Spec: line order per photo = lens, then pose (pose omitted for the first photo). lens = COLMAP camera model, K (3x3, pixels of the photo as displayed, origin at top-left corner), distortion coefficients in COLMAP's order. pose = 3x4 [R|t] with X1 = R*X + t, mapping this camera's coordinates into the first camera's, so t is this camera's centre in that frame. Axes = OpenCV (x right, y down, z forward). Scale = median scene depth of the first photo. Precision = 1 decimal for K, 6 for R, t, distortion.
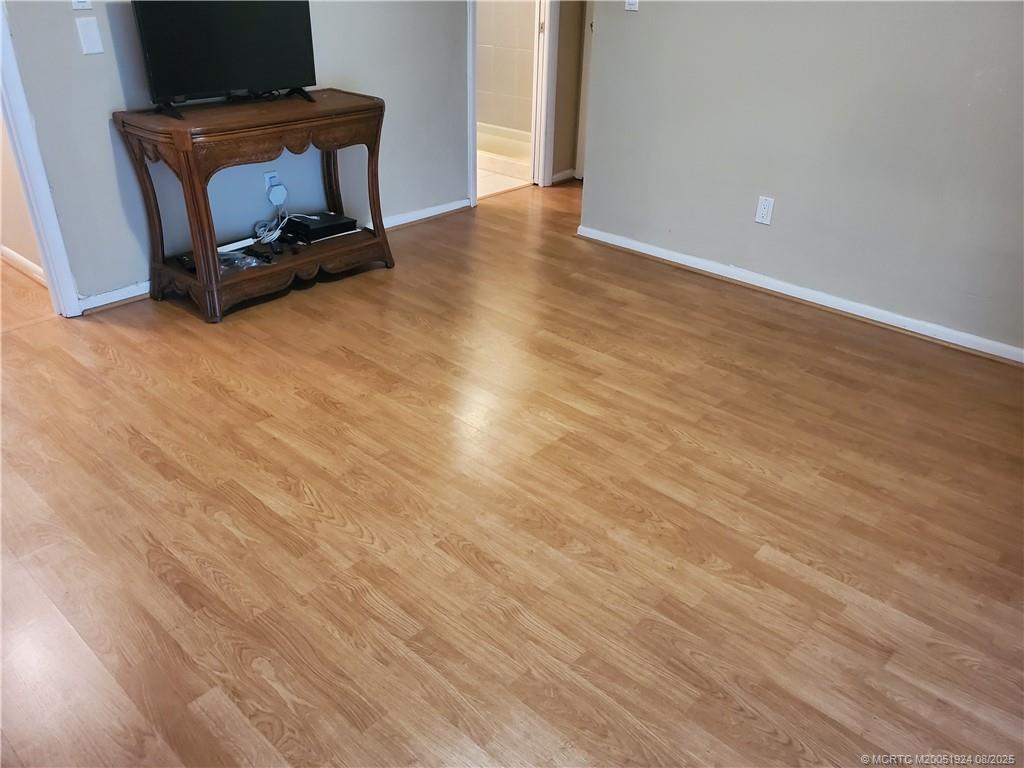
lens RADIAL K [[764.6, 0, 512.0], [0, 764.6, 384.0], [0, 0, 1]] dist [0.004326, -0.004890]
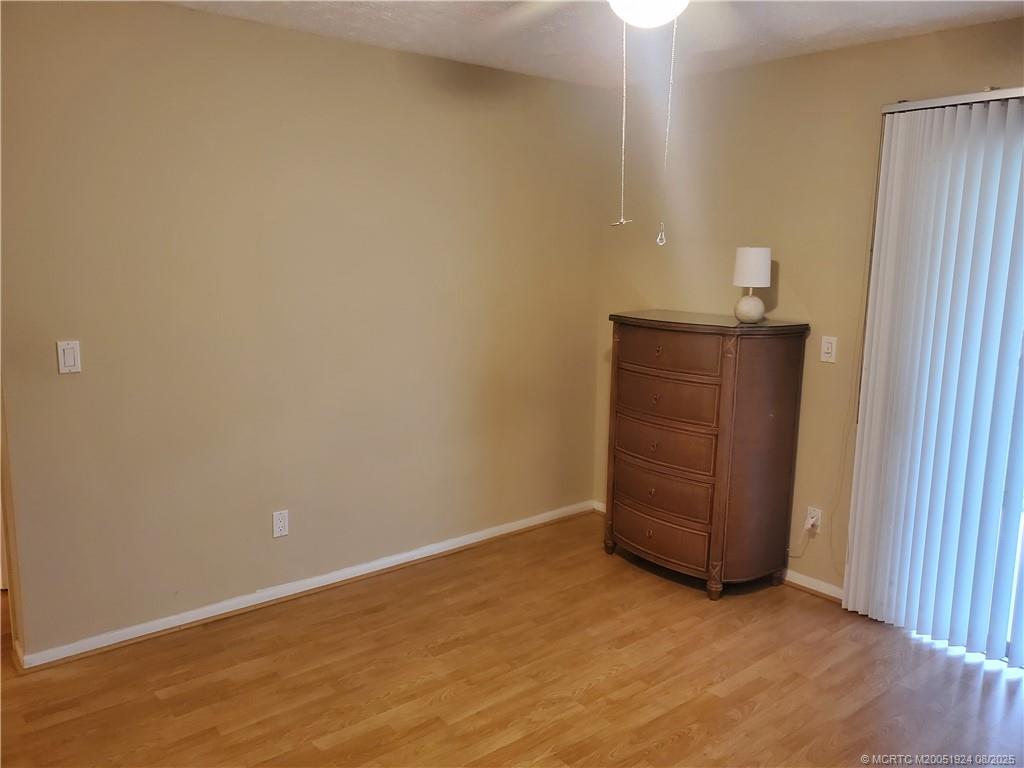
lens RADIAL K [[764.6, 0, 512.0], [0, 764.6, 384.0], [0, 0, 1]] dist [0.004326, -0.004890]
pose [[0.170770, -0.188588, 0.967095, -0.711944], [0.479645, 0.873278, 0.085597, -0.415083], [-0.860685, 0.449245, 0.239584, 0.521896]]
